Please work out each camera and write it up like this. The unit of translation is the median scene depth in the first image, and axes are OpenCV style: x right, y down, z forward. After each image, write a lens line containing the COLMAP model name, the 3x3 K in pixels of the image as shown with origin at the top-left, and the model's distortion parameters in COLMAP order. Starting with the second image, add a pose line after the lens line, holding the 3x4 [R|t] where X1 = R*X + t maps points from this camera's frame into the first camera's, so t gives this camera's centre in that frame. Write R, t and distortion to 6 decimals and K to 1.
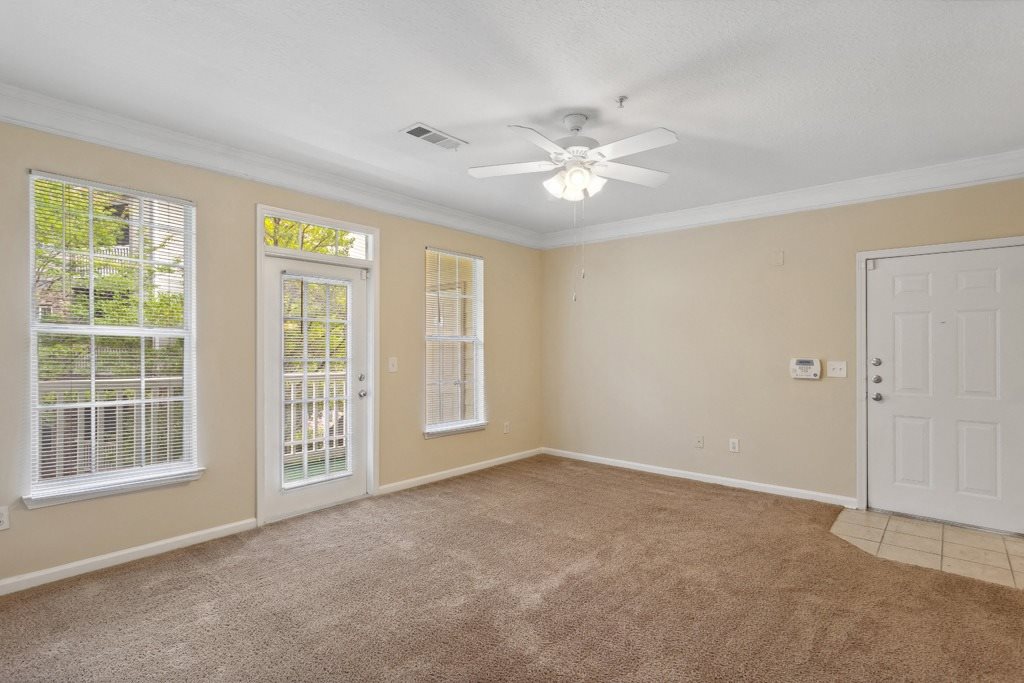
lens RADIAL K [[513.8, 0, 500.3], [0, 513.8, 338.8], [0, 0, 1]] dist [0.002083, 0.000756]
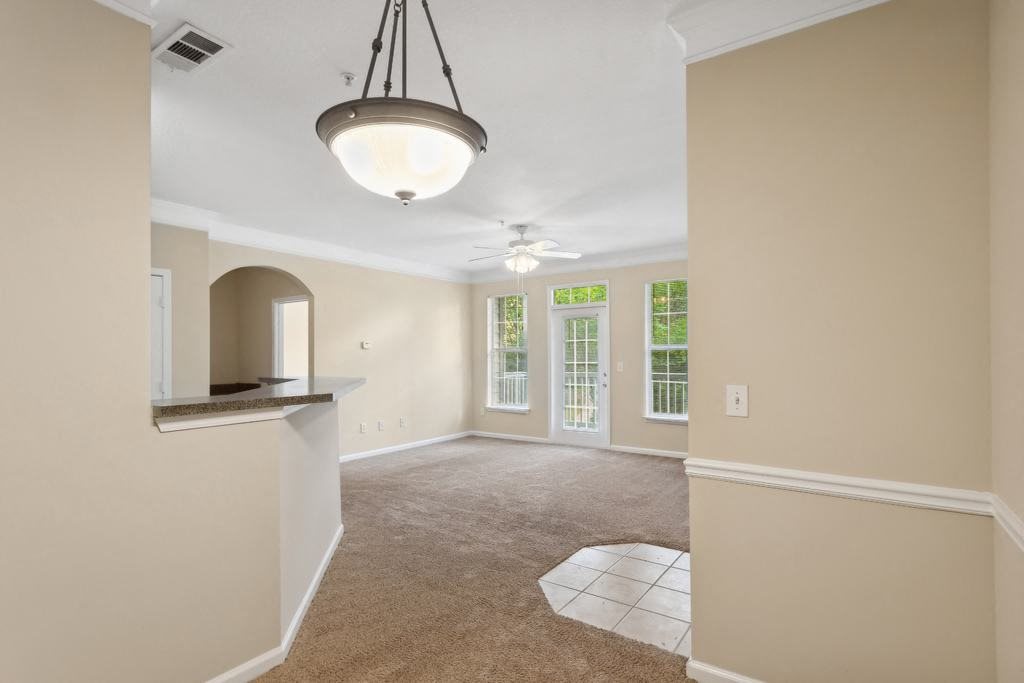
lens RADIAL K [[513.8, 0, 500.3], [0, 513.8, 338.8], [0, 0, 1]] dist [0.002083, 0.000756]
pose [[0.103860, -0.024931, -0.994279, 1.572395], [0.012611, 0.999638, -0.023748, -0.005644], [0.994512, -0.010073, 0.104137, 0.602856]]
